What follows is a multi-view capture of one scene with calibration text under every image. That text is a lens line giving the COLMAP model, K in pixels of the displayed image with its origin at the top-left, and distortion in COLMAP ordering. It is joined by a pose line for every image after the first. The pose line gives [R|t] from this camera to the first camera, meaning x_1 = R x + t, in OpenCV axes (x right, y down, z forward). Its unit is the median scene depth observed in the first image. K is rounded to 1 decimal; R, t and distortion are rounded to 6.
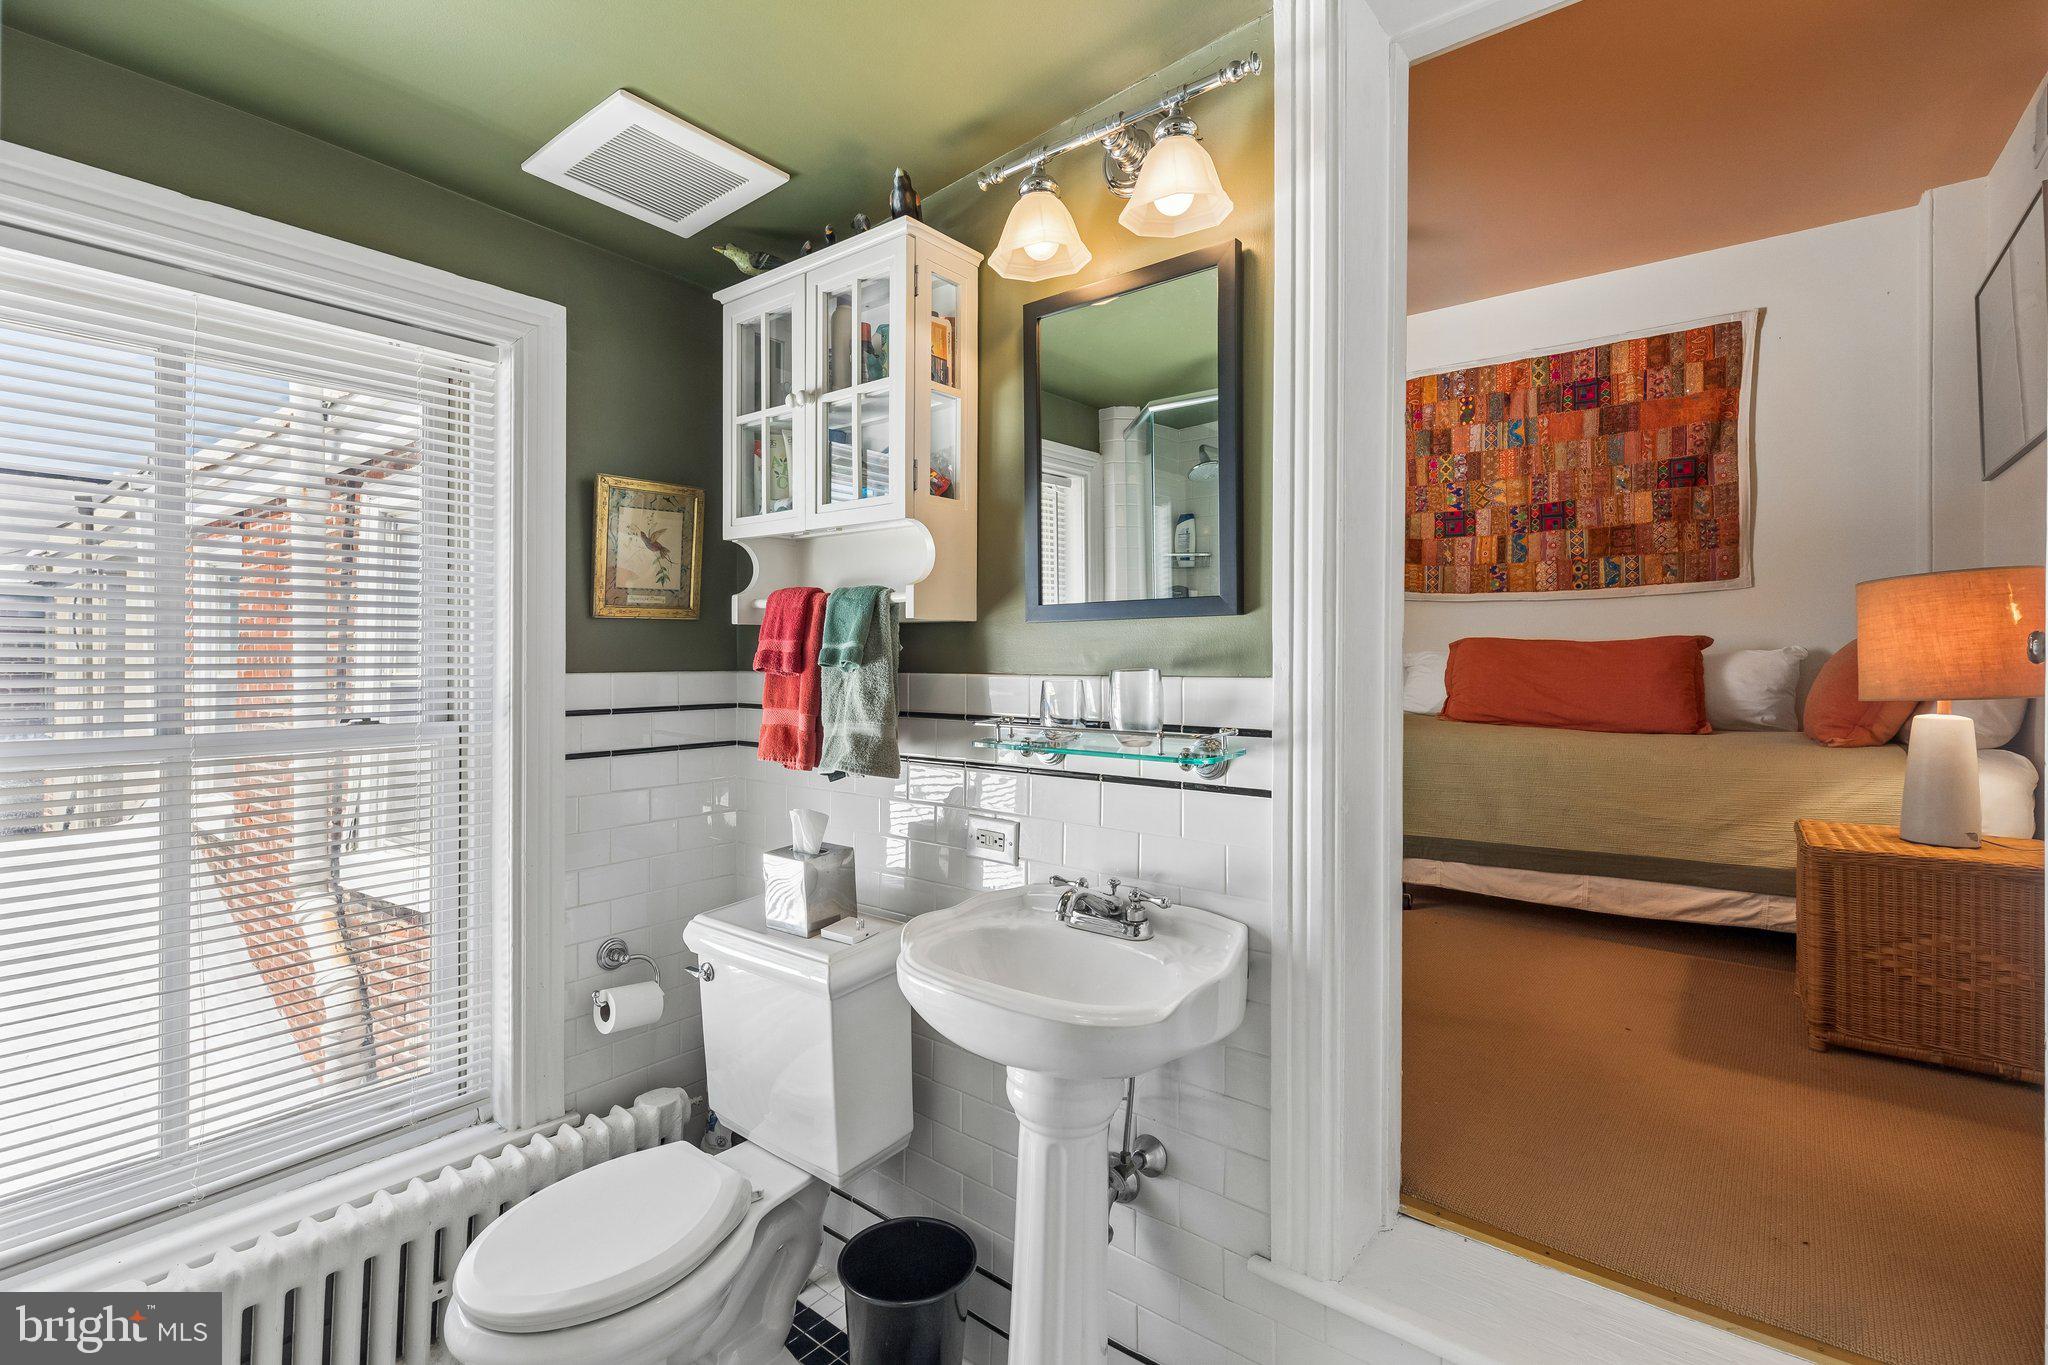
lens RADIAL K [[939.7, 0, 1014.2], [0, 939.7, 650.7], [0, 0, 1]] dist [0.000635, -0.000137]
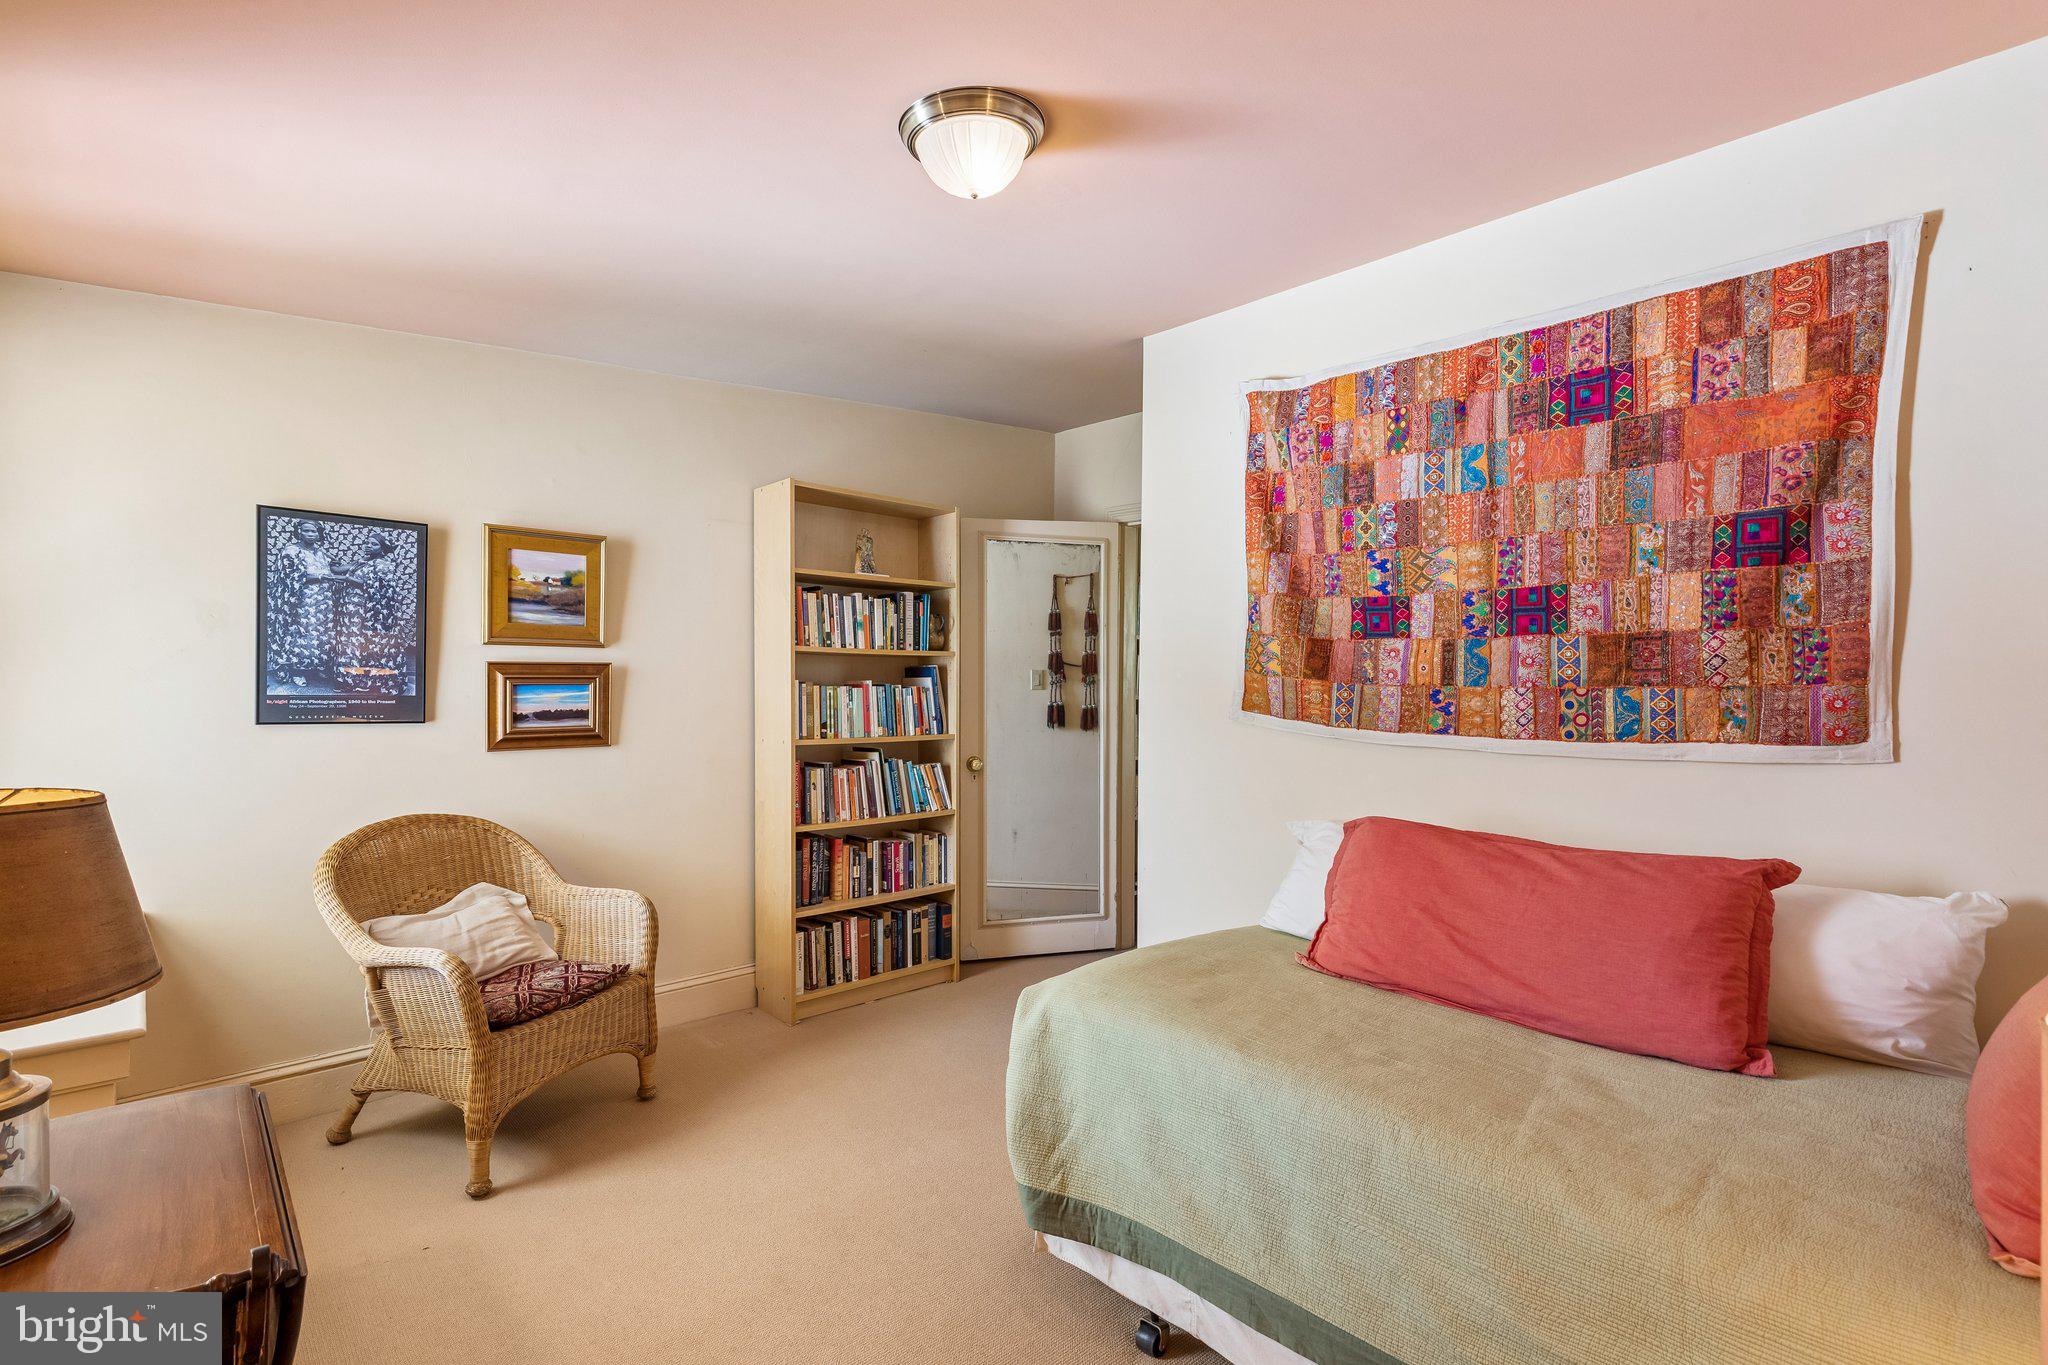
lens RADIAL K [[939.7, 0, 1022.0], [0, 939.7, 695.6], [0, 0, 1]] dist [0.000635, -0.000137]
pose [[0.987848, 0.005171, -0.155336, 0.360033], [-0.000405, 0.999529, 0.030696, -0.110264], [0.155422, -0.030261, 0.987385, 0.383057]]
